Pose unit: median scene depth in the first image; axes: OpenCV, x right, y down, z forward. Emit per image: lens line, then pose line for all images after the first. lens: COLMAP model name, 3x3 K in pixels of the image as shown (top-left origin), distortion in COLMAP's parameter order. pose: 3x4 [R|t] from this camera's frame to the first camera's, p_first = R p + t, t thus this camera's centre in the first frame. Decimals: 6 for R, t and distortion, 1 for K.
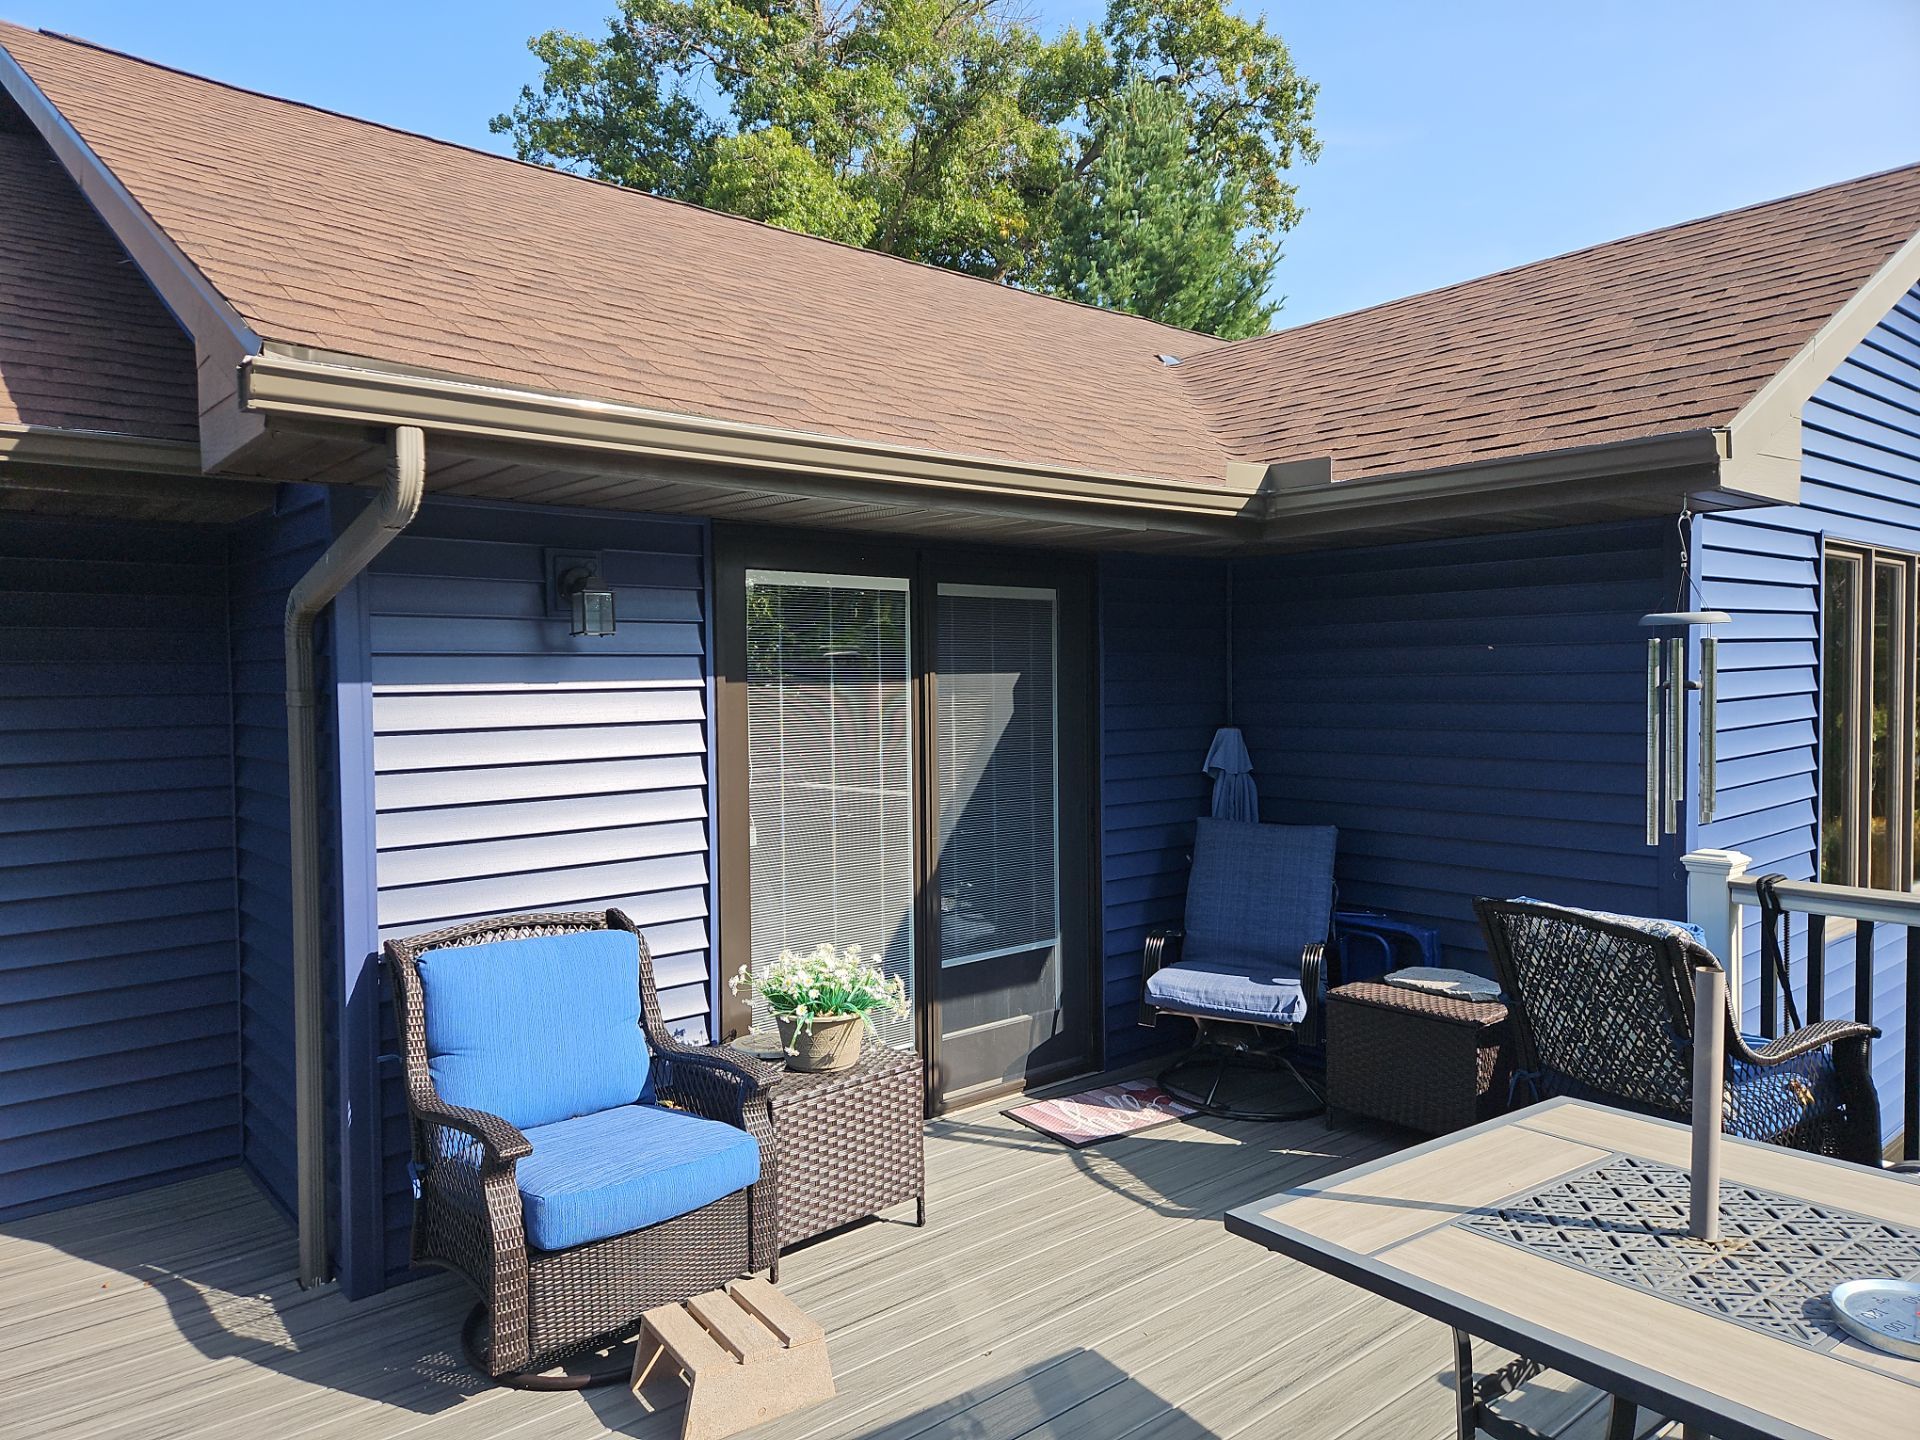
lens RADIAL K [[1263.7, 0, 960.2], [0, 1263.7, 711.2], [0, 0, 1]] dist [0.125725, -0.111456]
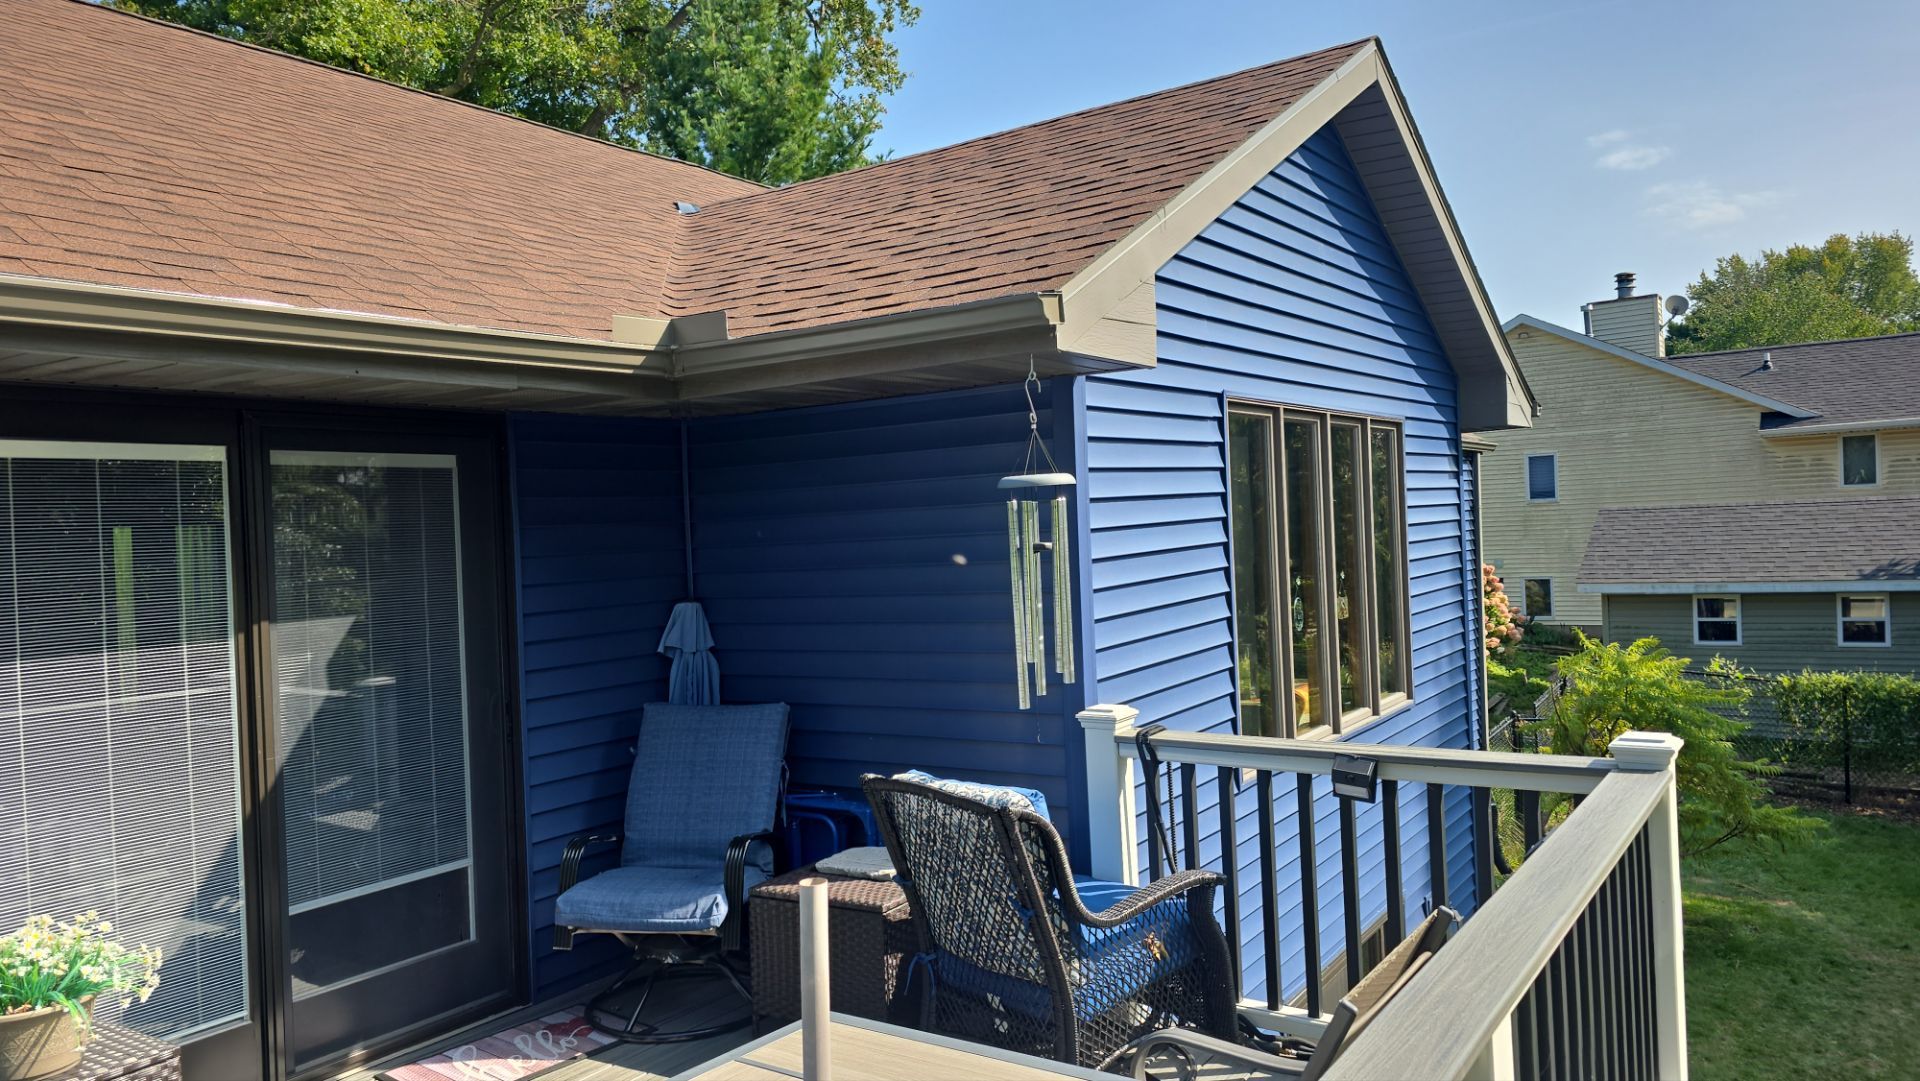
lens RADIAL K [[1305.3, 0, 963.0], [0, 1305.3, 529.1], [0, 0, 1]] dist [0.092751, -0.062713]
pose [[0.965119, -0.033113, 0.259708, 0.183202], [0.041713, 0.998746, -0.027673, -0.006049], [-0.258466, 0.037541, 0.965291, 0.034505]]
